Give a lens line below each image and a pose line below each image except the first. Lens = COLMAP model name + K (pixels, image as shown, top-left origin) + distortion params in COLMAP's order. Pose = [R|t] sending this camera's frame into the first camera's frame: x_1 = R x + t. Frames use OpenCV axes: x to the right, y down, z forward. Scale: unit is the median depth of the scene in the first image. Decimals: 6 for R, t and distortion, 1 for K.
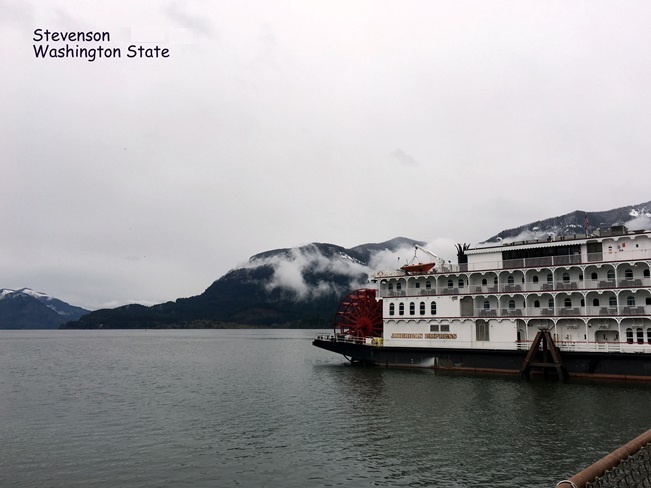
lens RADIAL K [[560.8, 0, 335.8], [0, 560.8, 254.2], [0, 0, 1]] dist [0.048168, -0.015840]
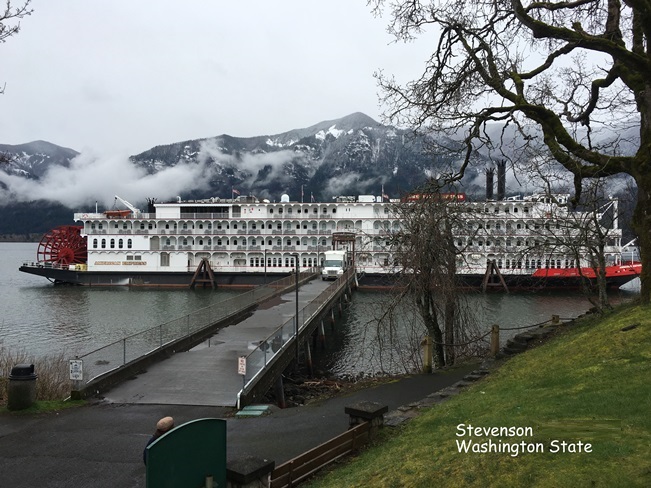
lens RADIAL K [[560.8, 0, 323.7], [0, 560.8, 245.6], [0, 0, 1]] dist [0.048168, -0.015840]
pose [[0.833385, -0.002669, 0.552686, -0.211175], [-0.076084, 0.989914, 0.119505, -0.109788], [-0.547430, -0.141644, 0.824777, -0.450645]]
